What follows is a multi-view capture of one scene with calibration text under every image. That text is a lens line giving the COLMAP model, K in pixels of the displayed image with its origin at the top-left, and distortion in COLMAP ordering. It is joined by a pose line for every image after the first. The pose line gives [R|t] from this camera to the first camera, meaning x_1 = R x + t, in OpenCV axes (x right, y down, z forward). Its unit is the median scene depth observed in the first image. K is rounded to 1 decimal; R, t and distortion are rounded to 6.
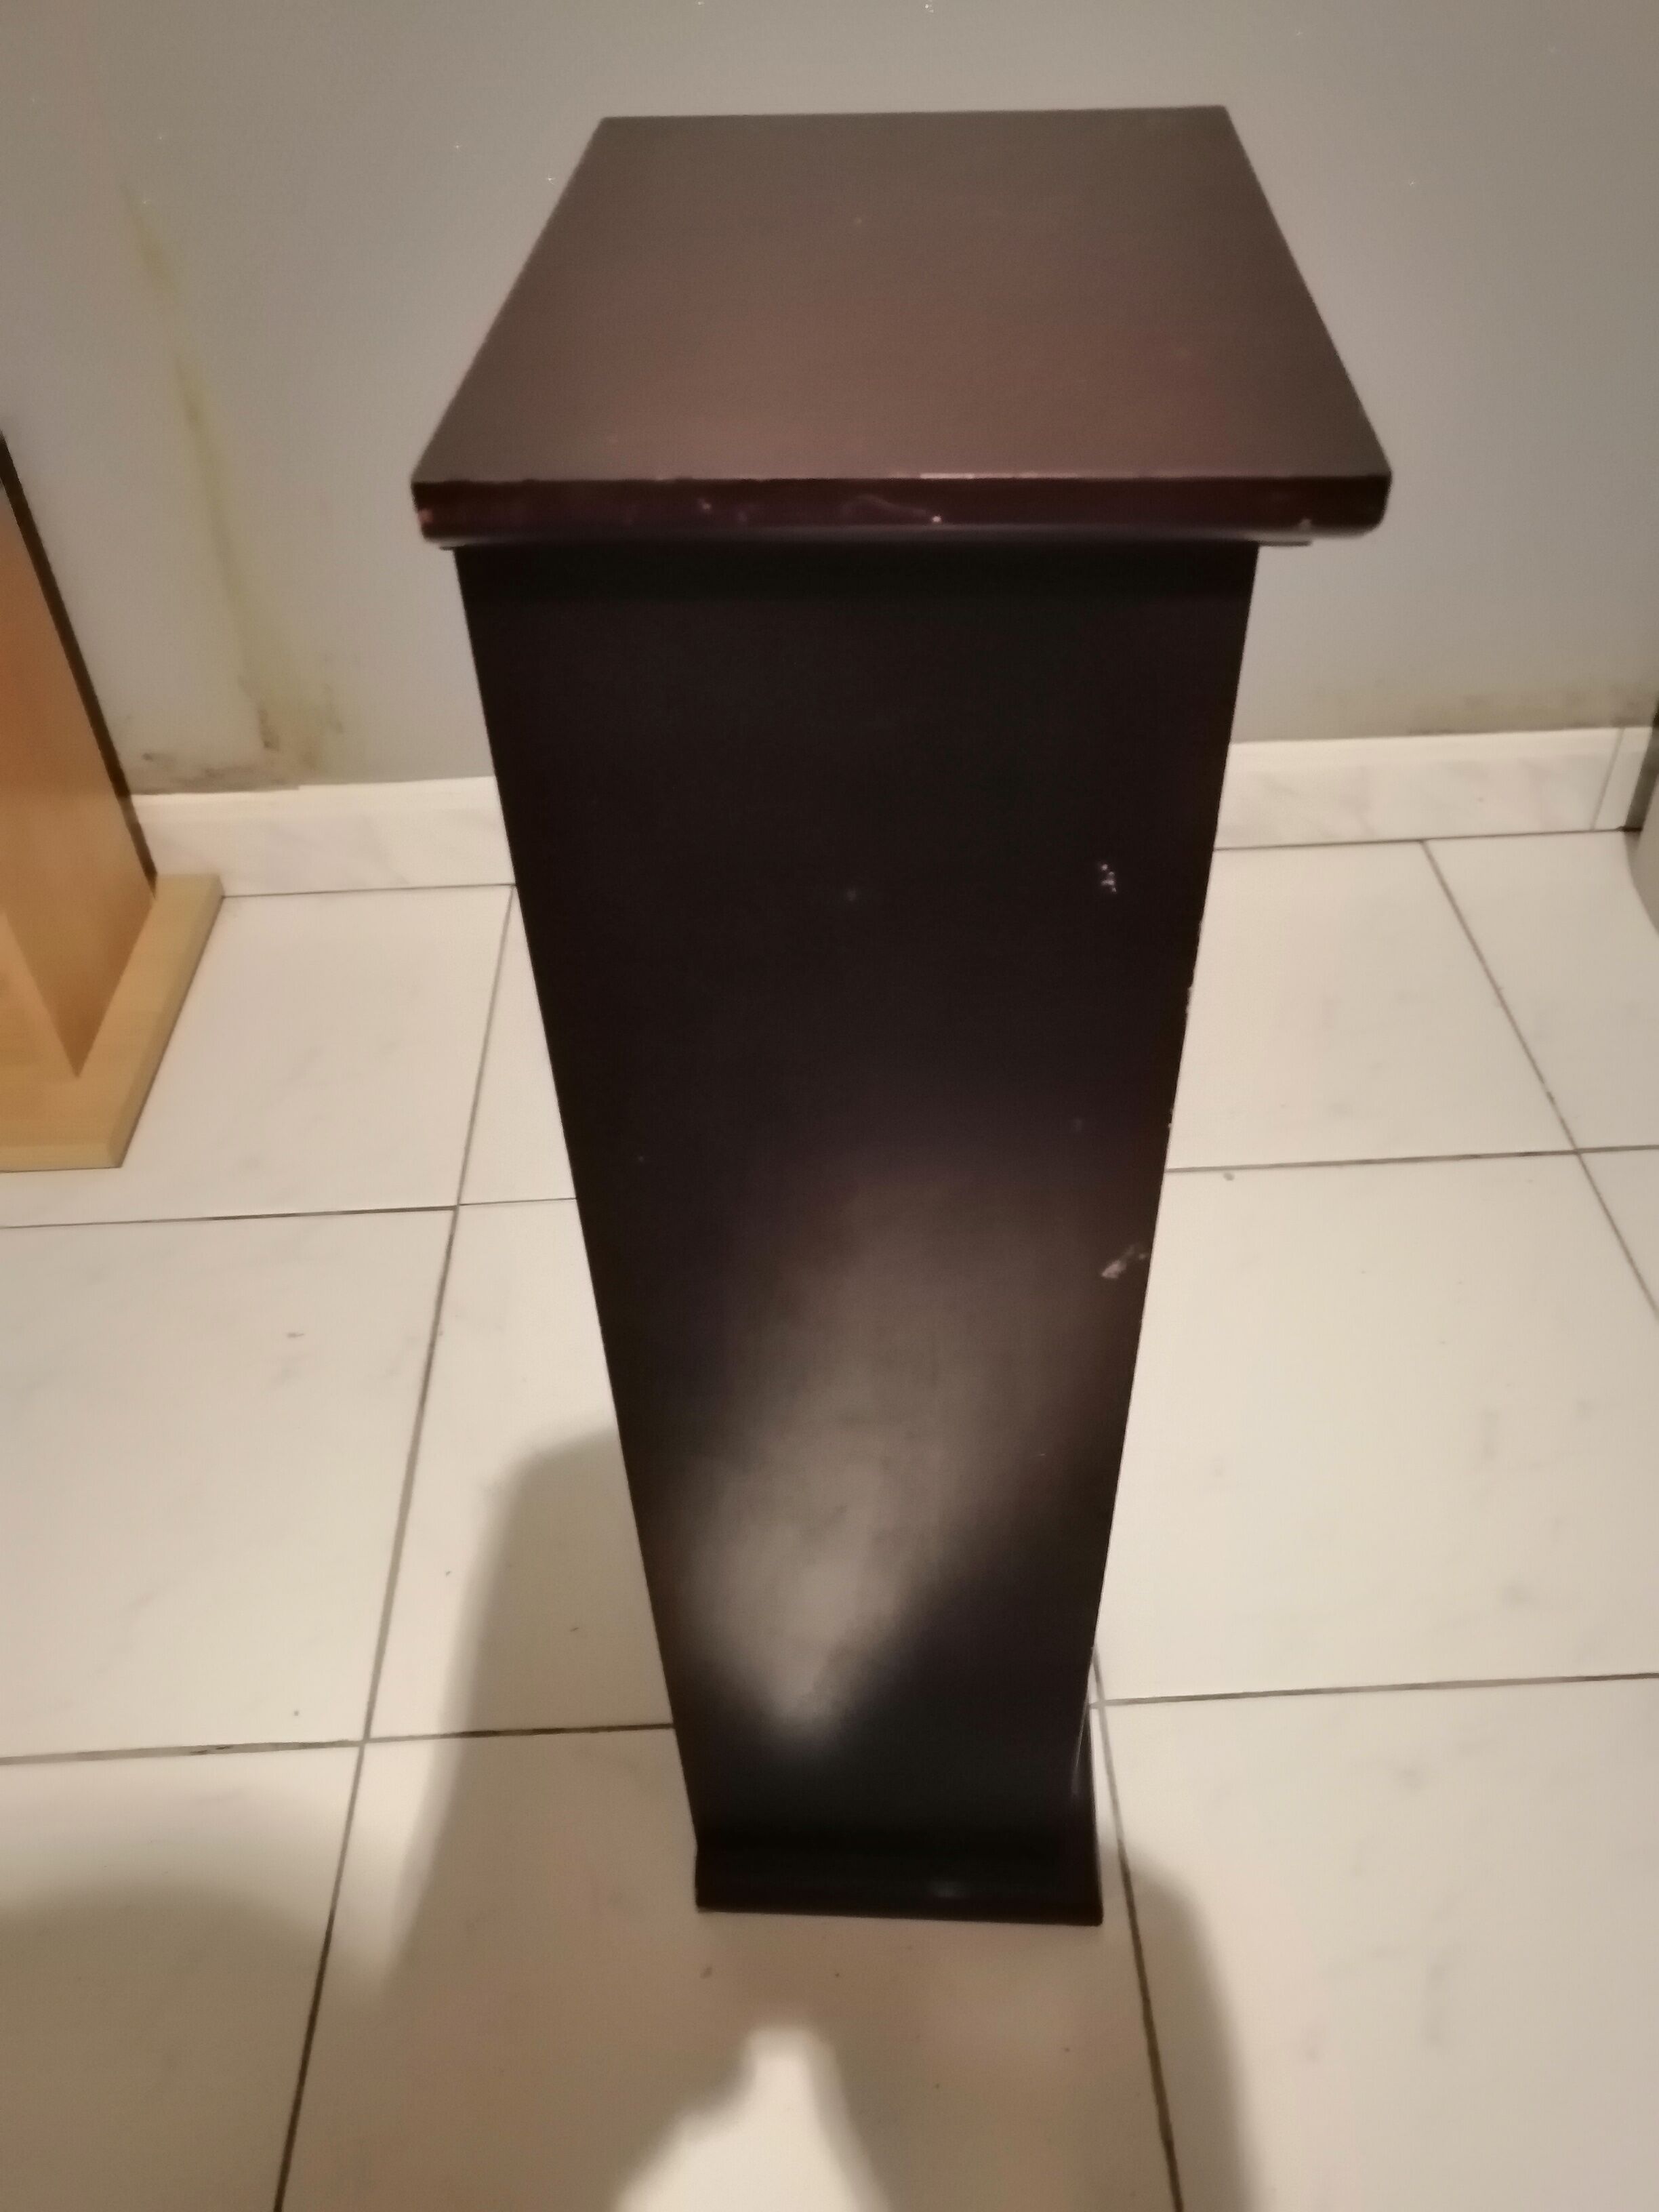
lens RADIAL K [[1667.4, 0, 826.2], [0, 1667.4, 1099.0], [0, 0, 1]] dist [-0.025020, 0.028358]
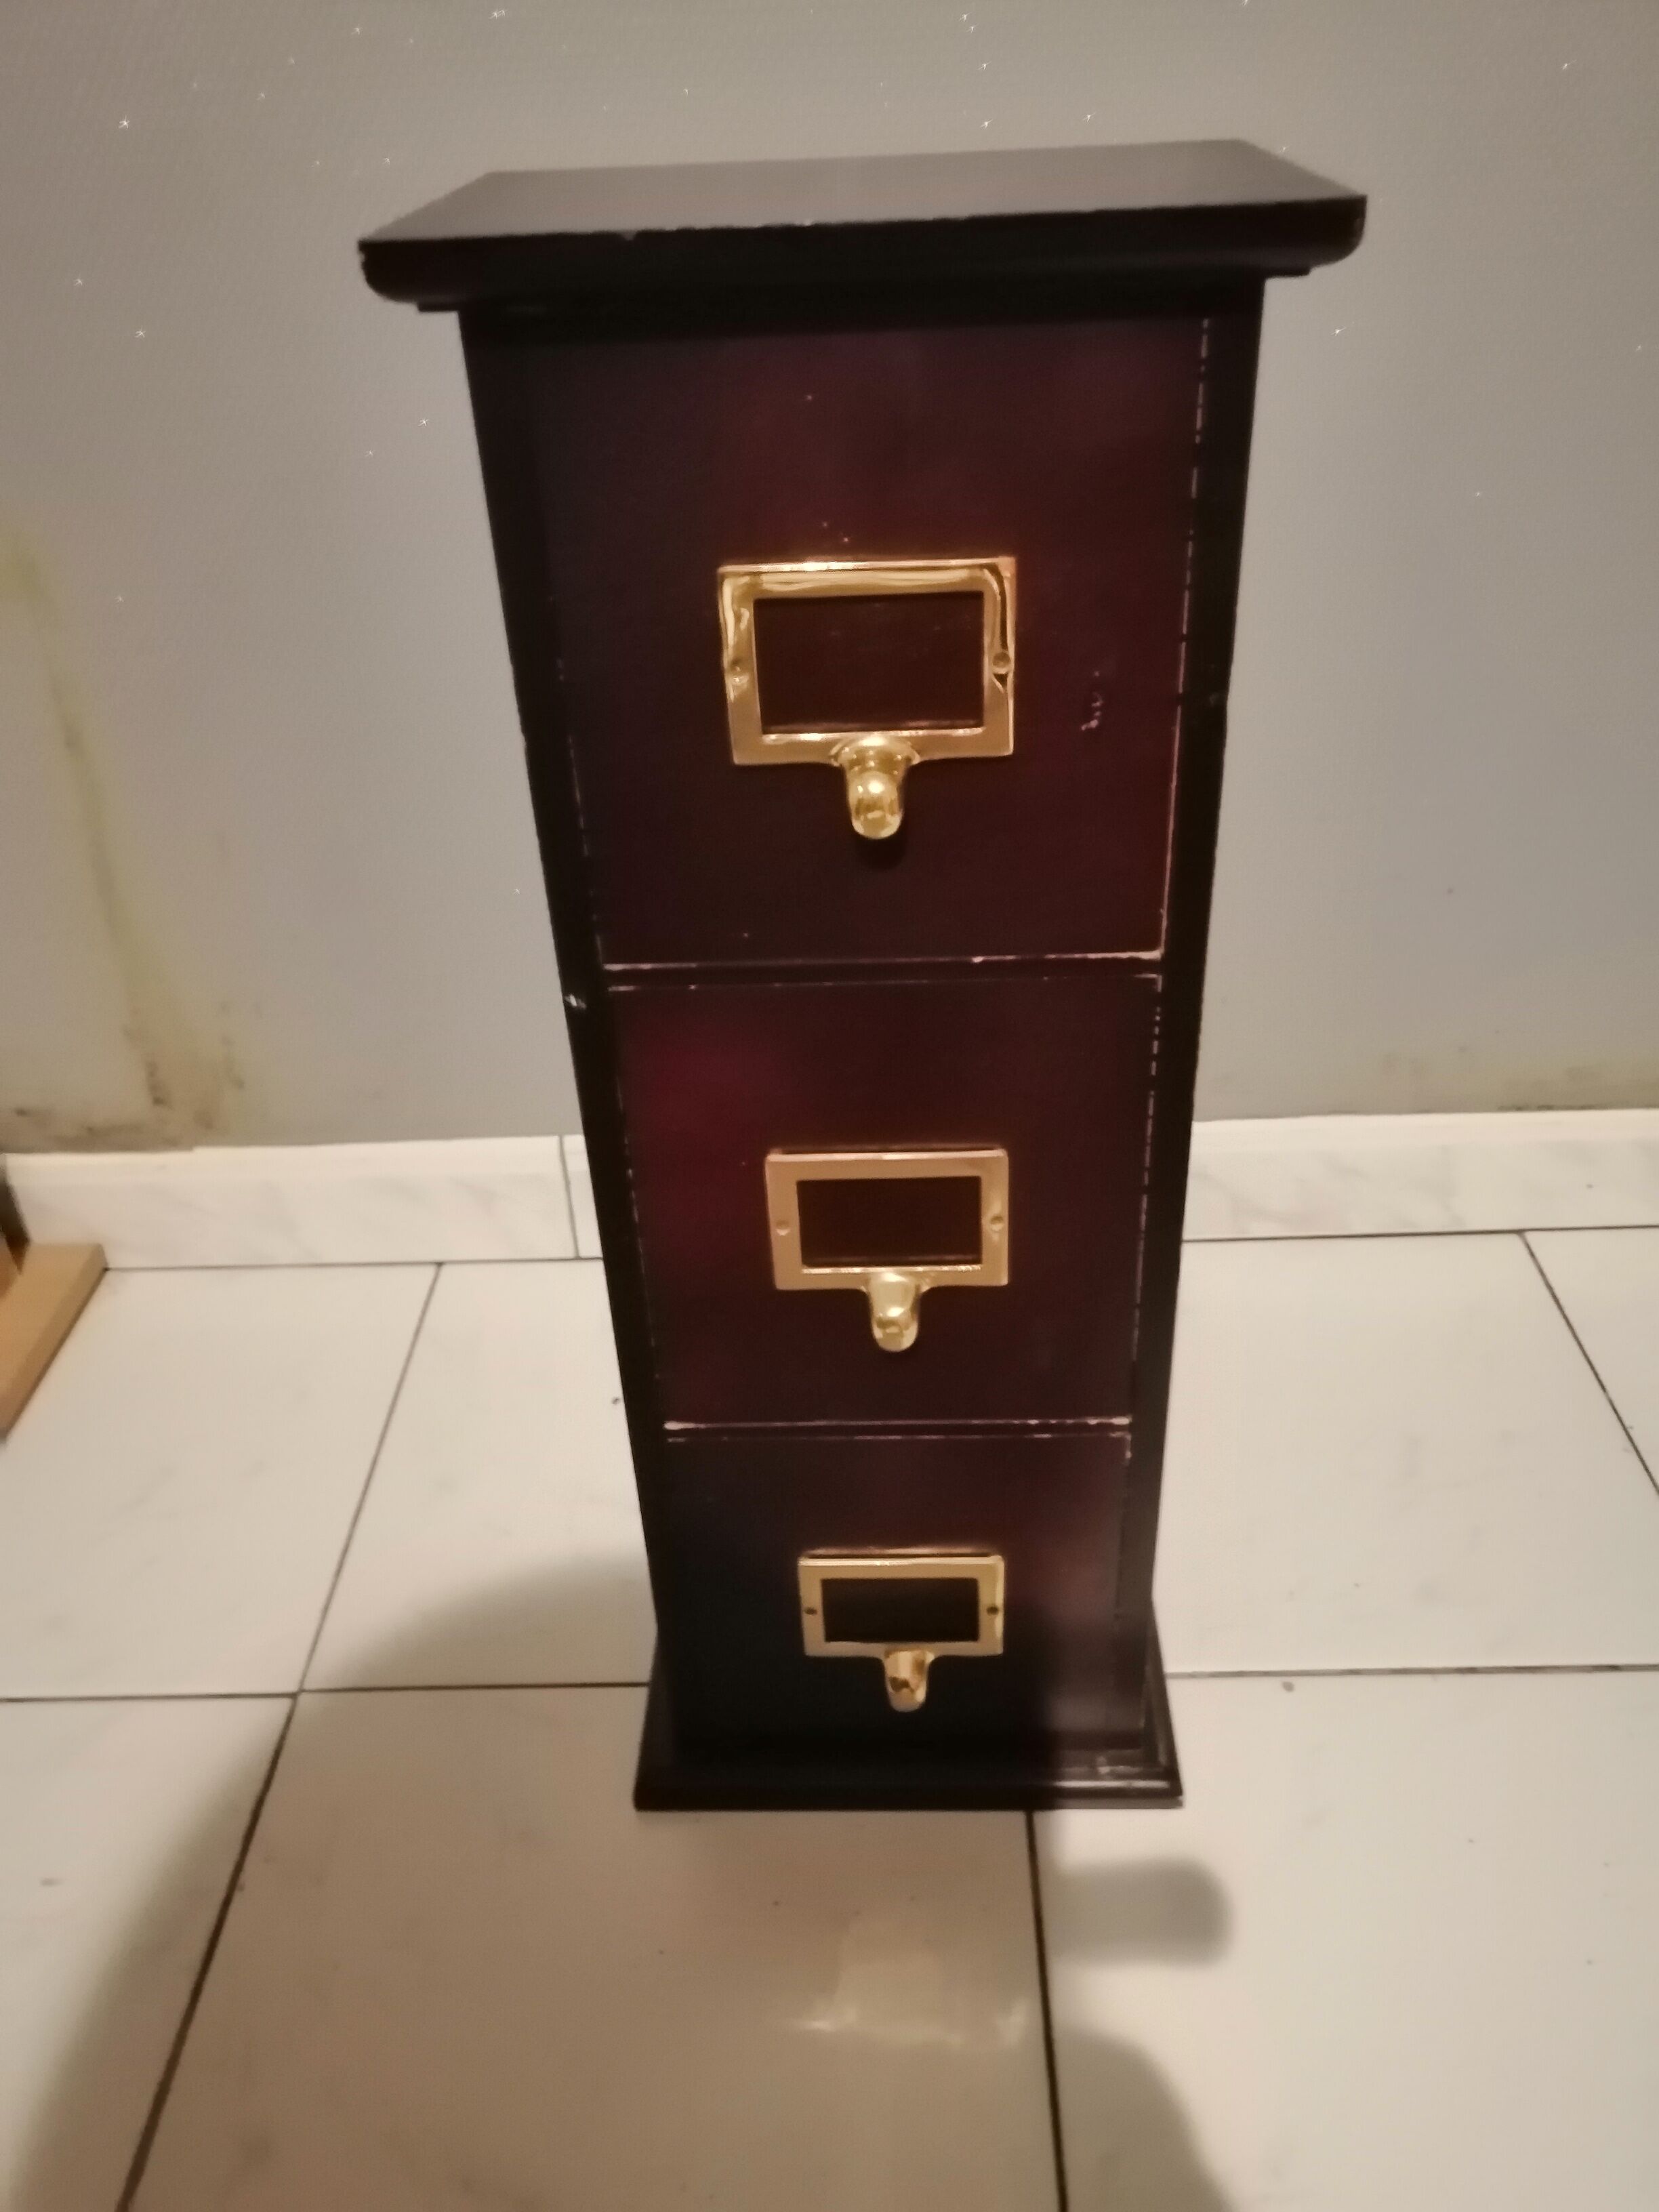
lens RADIAL K [[1667.4, 0, 817.8], [0, 1667.4, 1109.3], [0, 0, 1]] dist [-0.025020, 0.028358]
pose [[0.998448, 0.018550, -0.052504, 0.053609], [-0.027337, 0.984728, -0.171942, -0.070157], [0.048513, 0.173110, 0.983707, 0.166660]]
